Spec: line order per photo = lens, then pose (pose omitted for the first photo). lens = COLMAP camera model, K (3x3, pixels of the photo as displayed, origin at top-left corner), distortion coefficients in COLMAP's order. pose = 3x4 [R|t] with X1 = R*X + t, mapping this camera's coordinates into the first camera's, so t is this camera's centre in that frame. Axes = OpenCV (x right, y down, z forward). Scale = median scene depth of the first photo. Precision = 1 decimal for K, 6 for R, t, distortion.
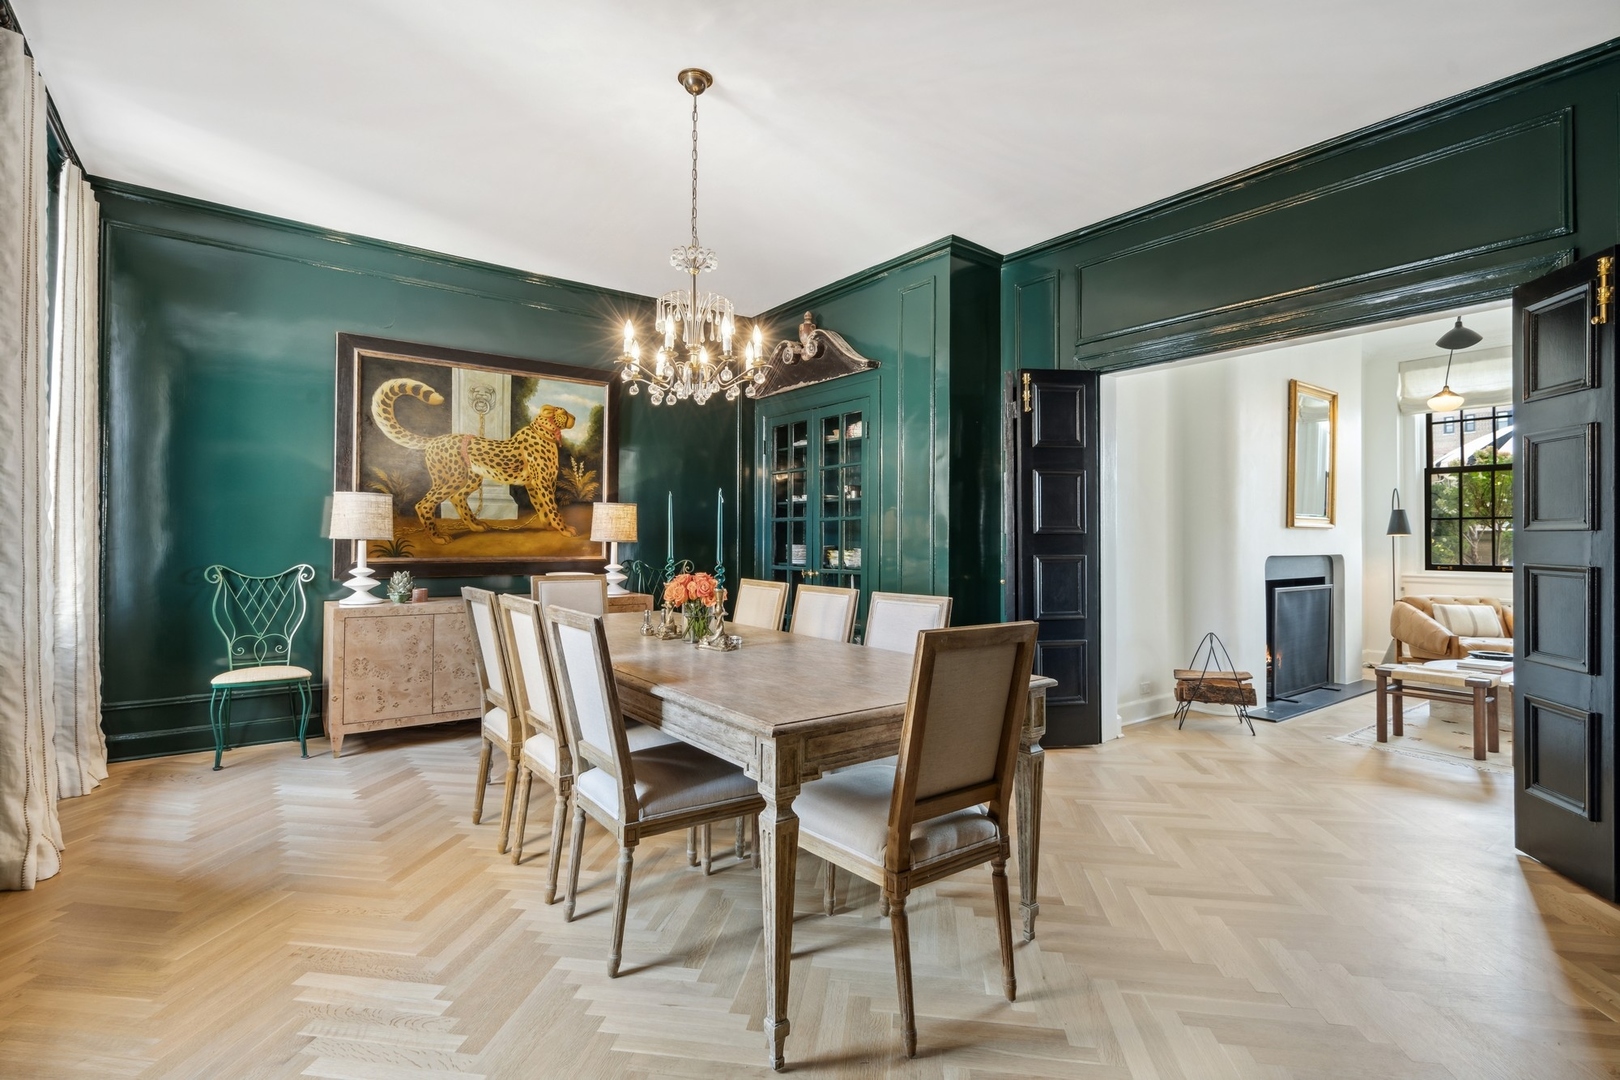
lens RADIAL K [[741.8, 0, 805.0], [0, 741.8, 530.4], [0, 0, 1]] dist [-0.003758, 0.001242]
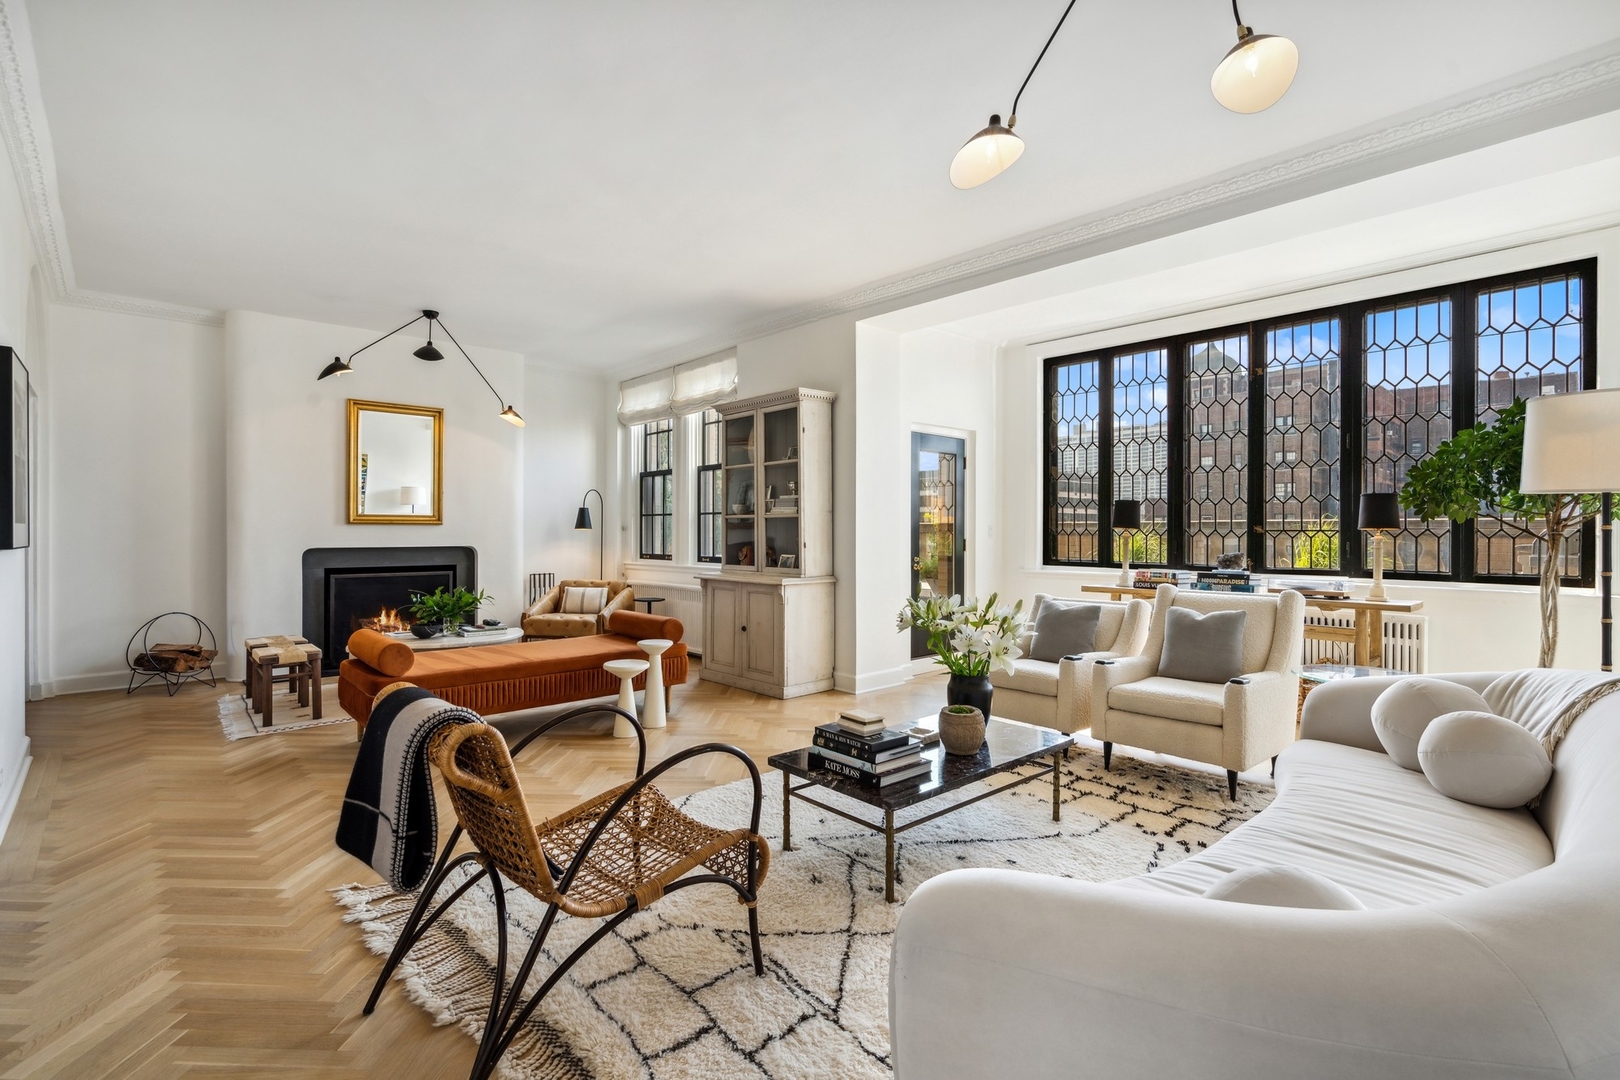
lens RADIAL K [[741.8, 0, 805.0], [0, 741.8, 530.4], [0, 0, 1]] dist [-0.003758, 0.001242]
pose [[0.993256, -0.002474, 0.115919, 1.050893], [0.001311, 0.999948, 0.010108, -0.003828], [-0.115938, -0.009887, 0.993207, -0.222669]]
